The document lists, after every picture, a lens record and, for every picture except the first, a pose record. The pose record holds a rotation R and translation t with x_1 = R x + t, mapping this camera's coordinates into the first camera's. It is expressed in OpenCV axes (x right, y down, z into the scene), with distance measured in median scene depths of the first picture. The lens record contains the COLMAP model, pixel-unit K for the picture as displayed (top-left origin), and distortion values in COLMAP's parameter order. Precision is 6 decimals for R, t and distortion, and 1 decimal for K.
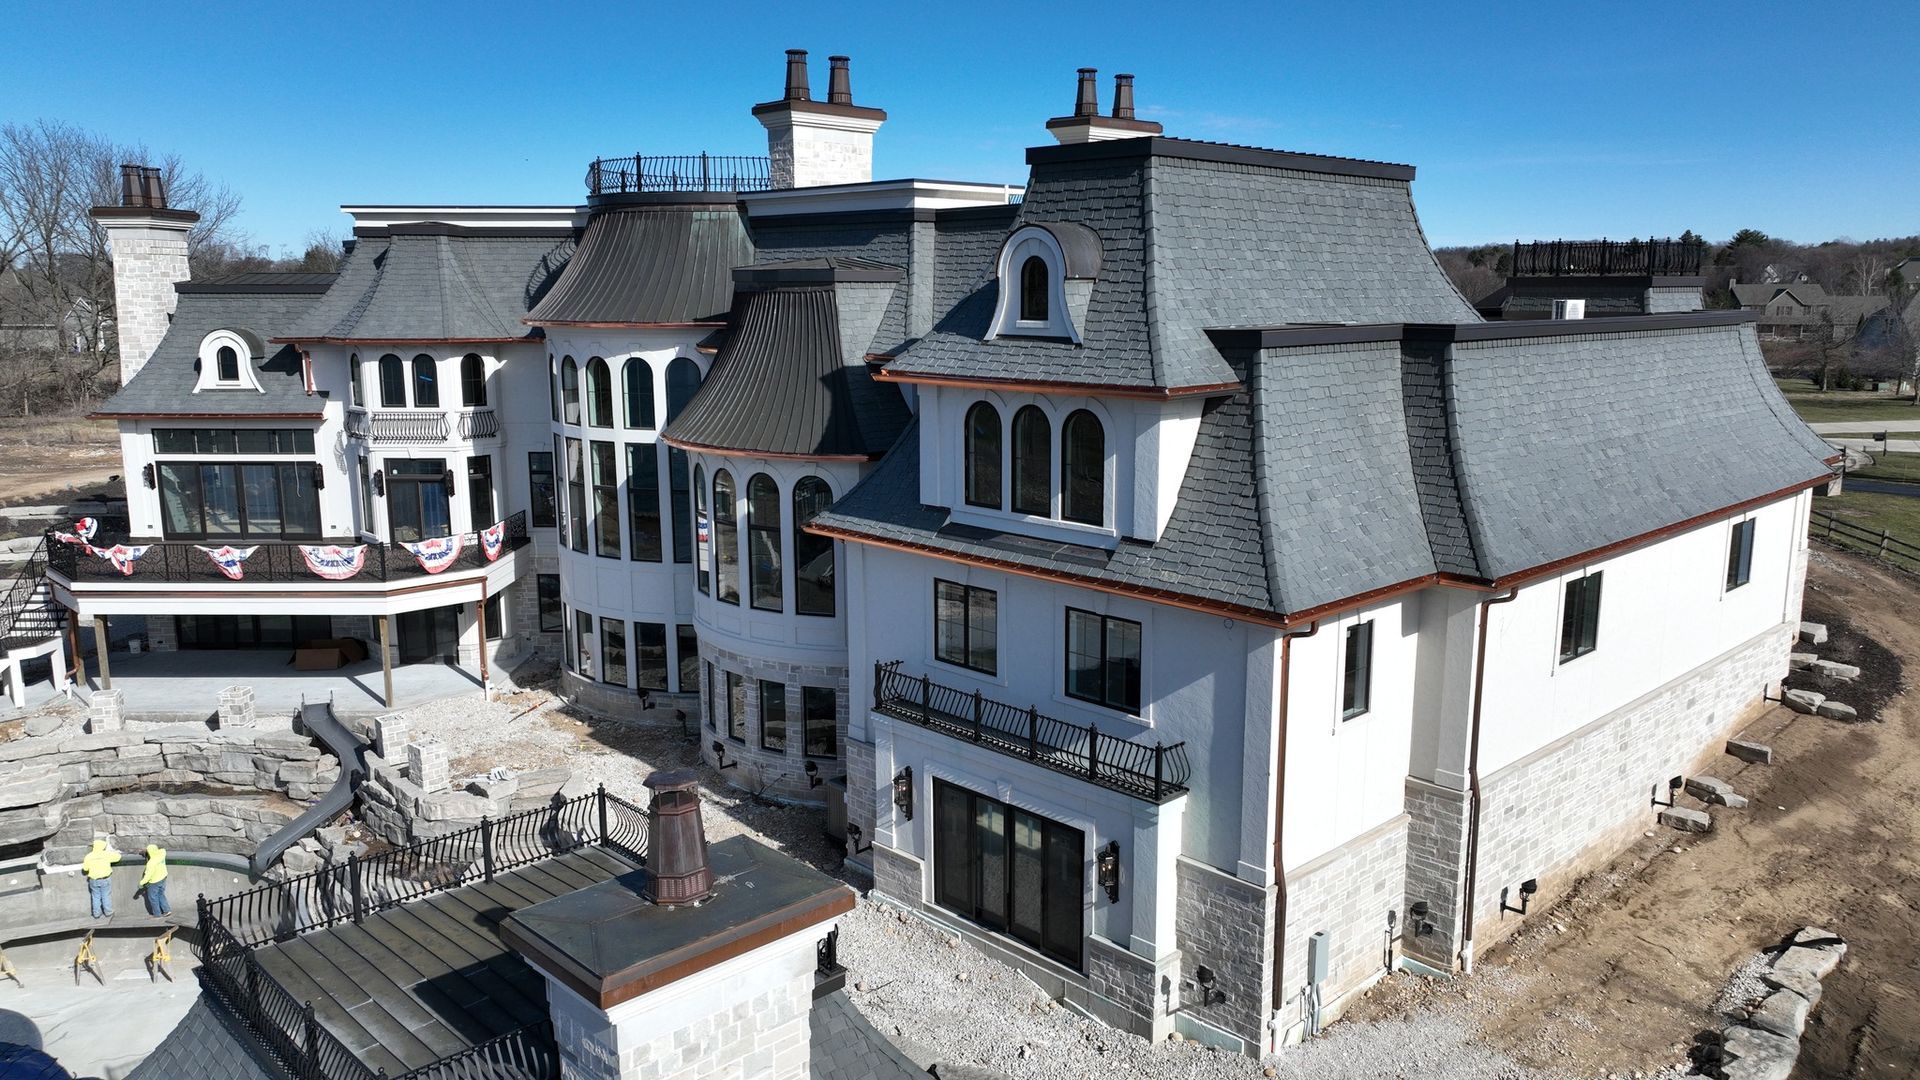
lens RADIAL K [[1379.4, 0, 961.7], [0, 1379.4, 539.8], [0, 0, 1]] dist [0.001669, 0.004243]
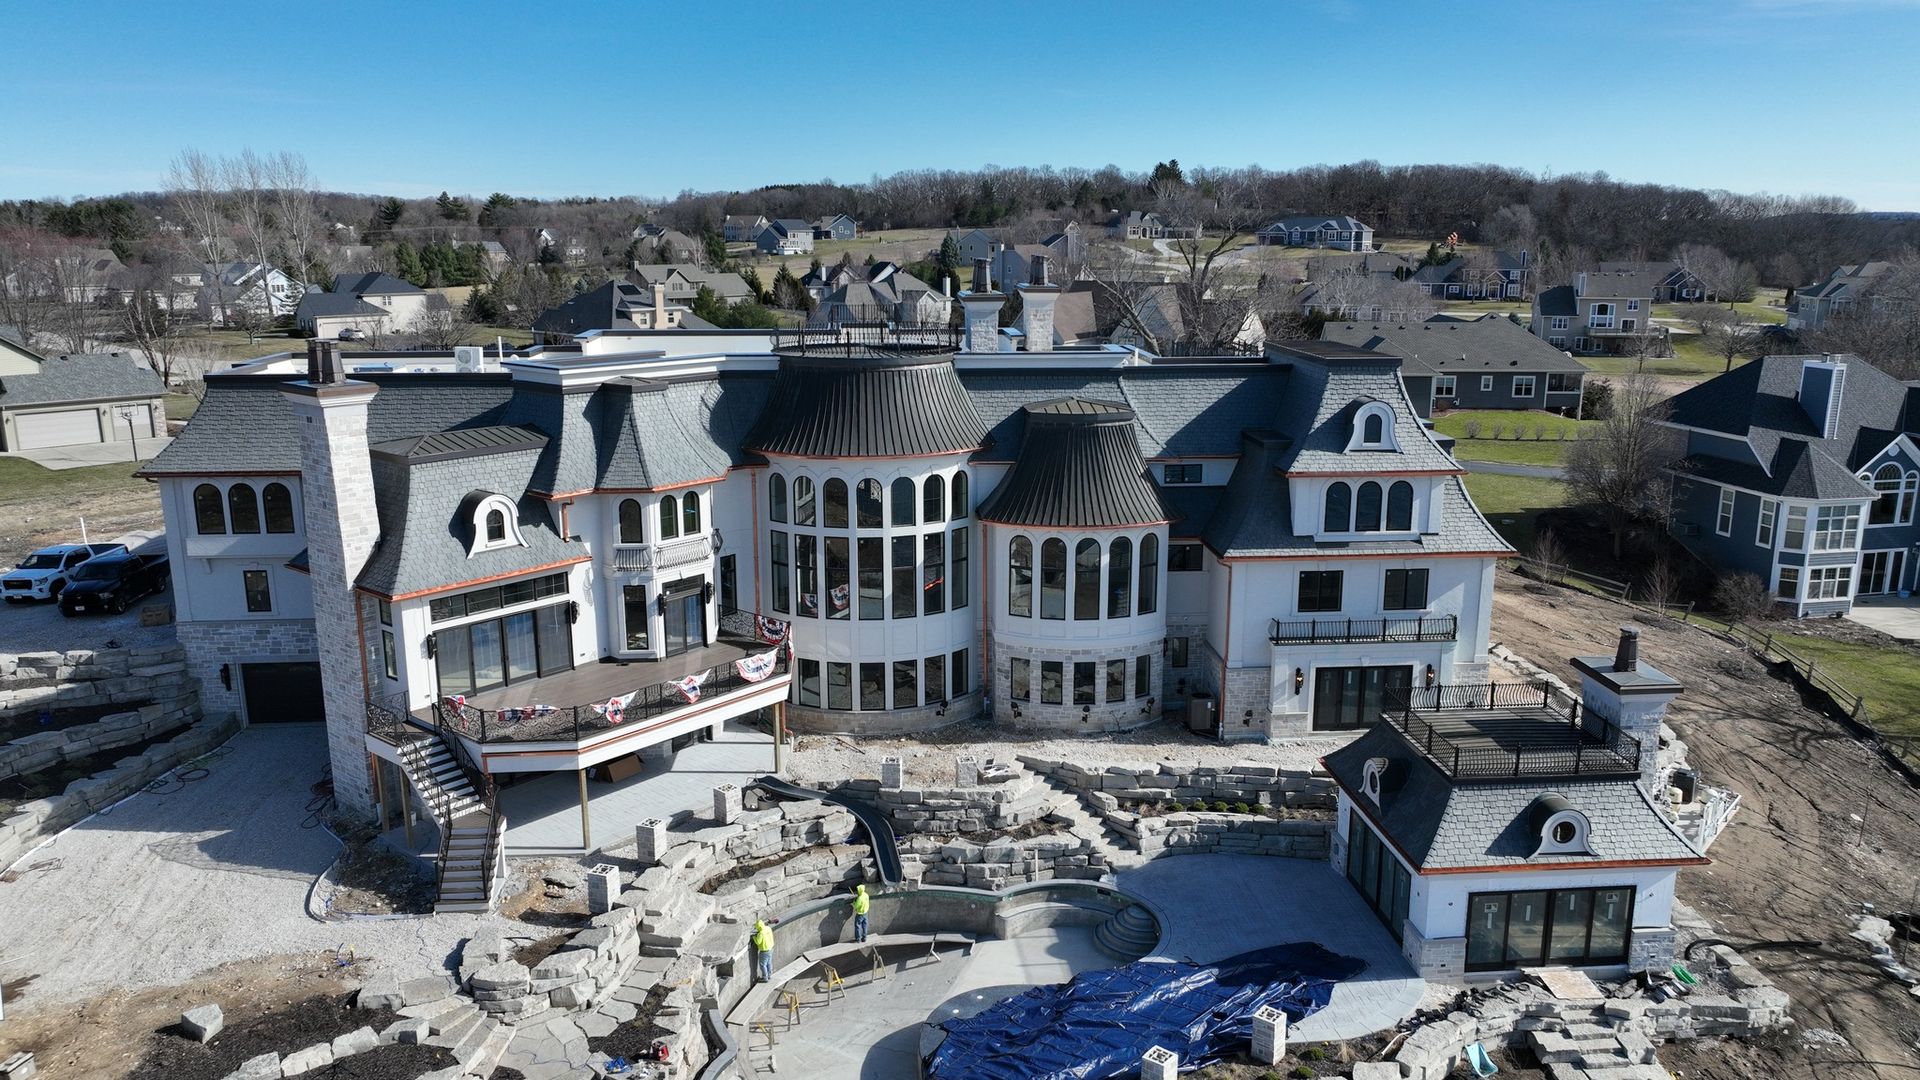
lens RADIAL K [[1379.4, 0, 967.7], [0, 1379.4, 542.1], [0, 0, 1]] dist [0.001669, 0.004243]
pose [[0.644719, -0.169513, 0.745387, -1.294745], [0.141125, 0.984736, 0.101879, -0.204106], [-0.751279, 0.039510, 0.658801, 0.031255]]
